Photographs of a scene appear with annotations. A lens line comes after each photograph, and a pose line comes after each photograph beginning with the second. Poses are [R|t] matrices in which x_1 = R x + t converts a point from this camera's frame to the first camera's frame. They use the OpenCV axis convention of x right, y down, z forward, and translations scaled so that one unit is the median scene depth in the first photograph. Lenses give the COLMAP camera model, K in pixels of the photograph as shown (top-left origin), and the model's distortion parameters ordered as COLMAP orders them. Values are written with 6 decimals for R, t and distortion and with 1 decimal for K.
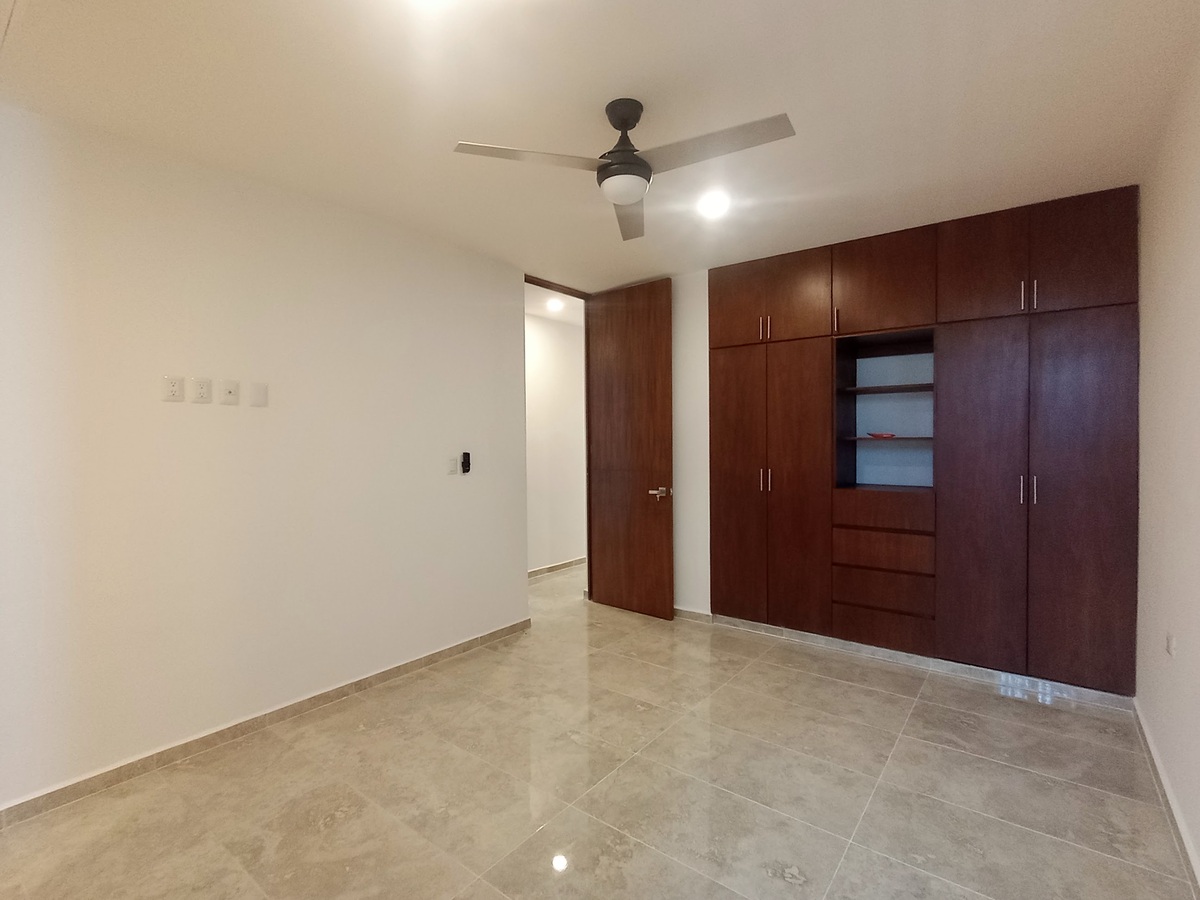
lens RADIAL K [[584.4, 0, 600.0], [0, 584.4, 450.0], [0, 0, 1]] dist [0.040542, -0.000186]
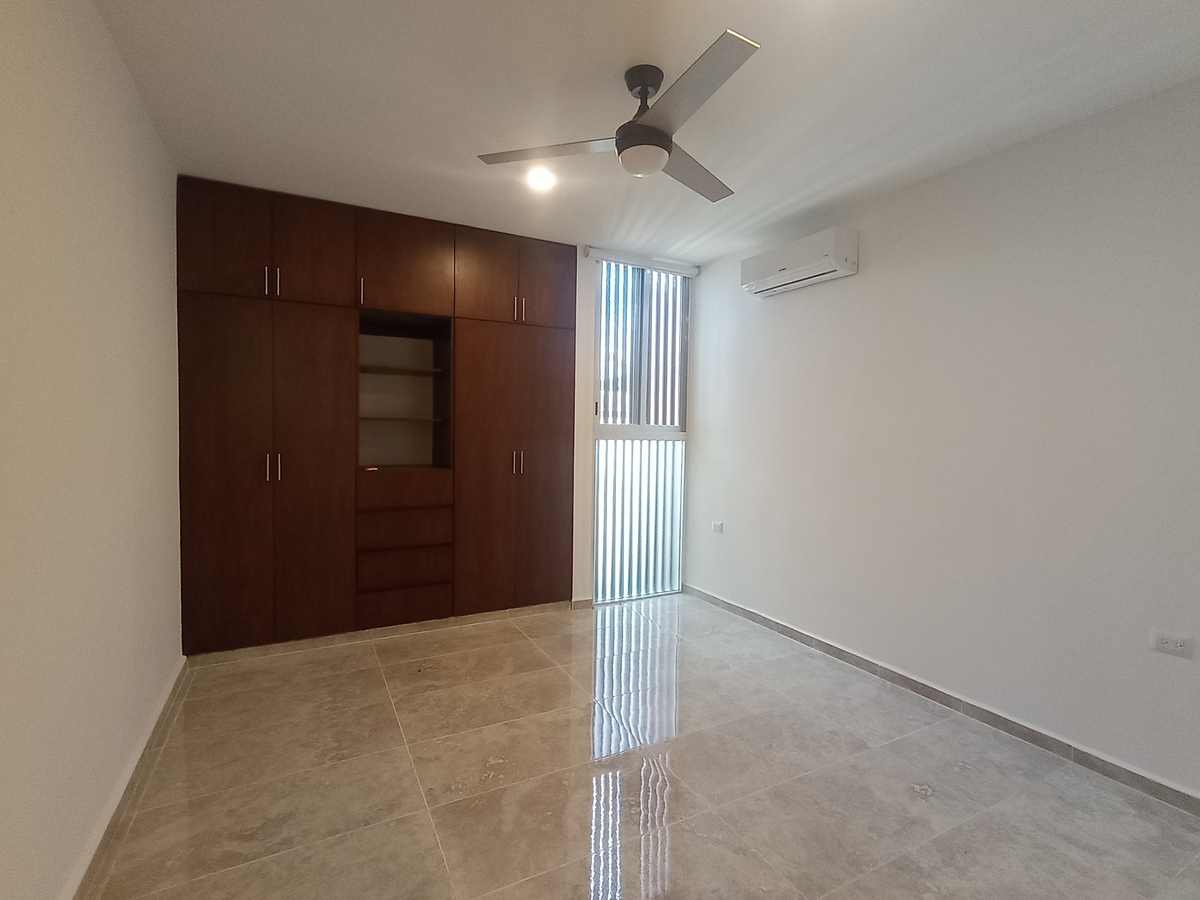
lens RADIAL K [[567.2, 0, 596.0], [0, 567.2, 451.6], [0, 0, 1]] dist [-0.019657, -0.000906]
pose [[0.427061, -0.034701, 0.903557, -0.781463], [-0.008341, 0.999070, 0.042312, -0.023802], [-0.904185, -0.025606, 0.426374, 0.901835]]
